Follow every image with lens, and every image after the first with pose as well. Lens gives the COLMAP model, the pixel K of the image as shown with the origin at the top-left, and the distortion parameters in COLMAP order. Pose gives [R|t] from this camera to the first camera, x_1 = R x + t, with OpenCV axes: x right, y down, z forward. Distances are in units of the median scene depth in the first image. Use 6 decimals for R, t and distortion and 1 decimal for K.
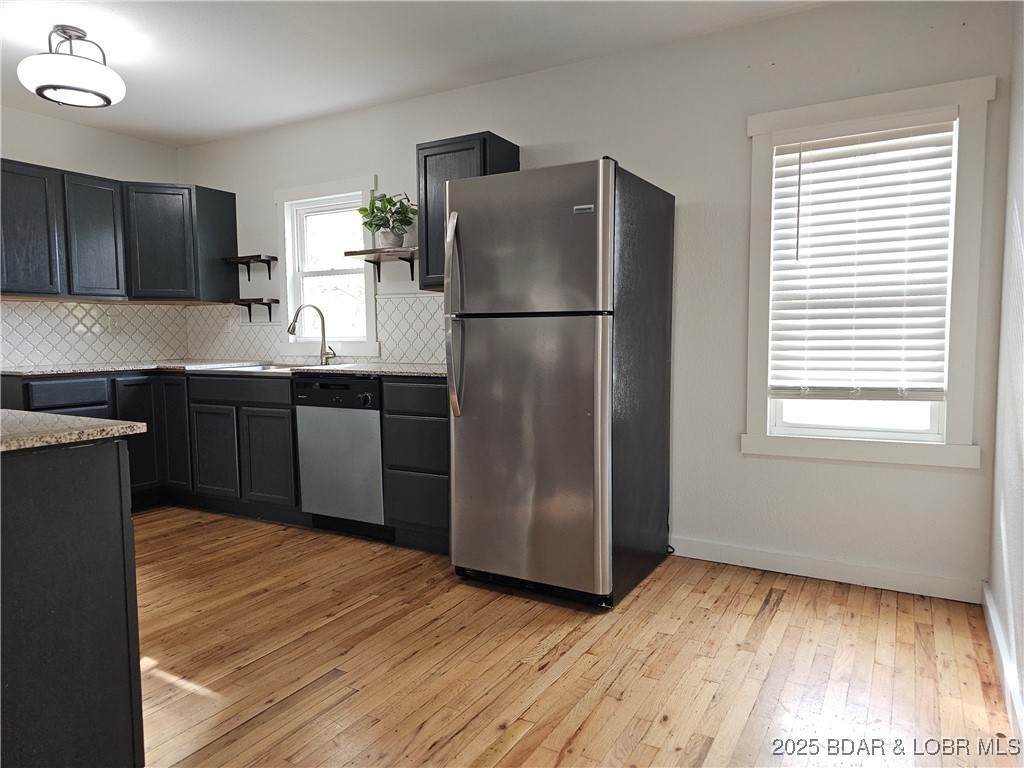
lens RADIAL K [[682.9, 0, 516.5], [0, 682.9, 387.6], [0, 0, 1]] dist [0.070523, -0.051562]
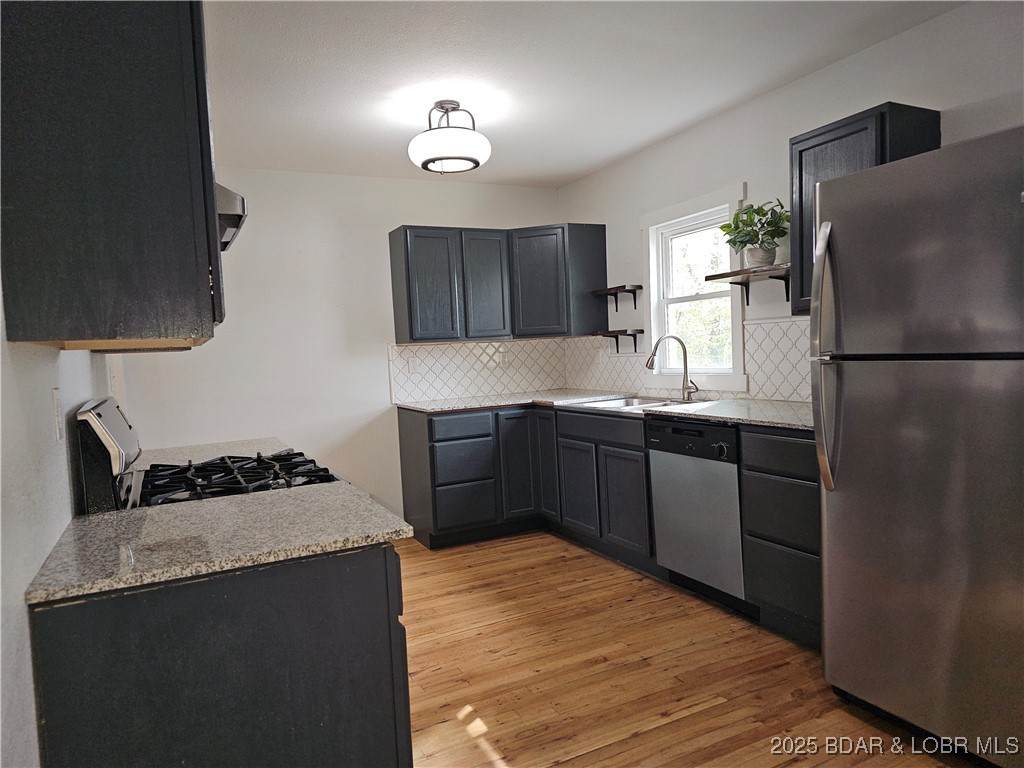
lens RADIAL K [[682.9, 0, 508.6], [0, 682.9, 393.8], [0, 0, 1]] dist [0.070523, -0.051562]
pose [[0.833941, 0.003266, -0.551844, 0.030194], [-0.000791, 0.999989, 0.004723, -0.052016], [0.551853, -0.003502, 0.833934, 0.124055]]
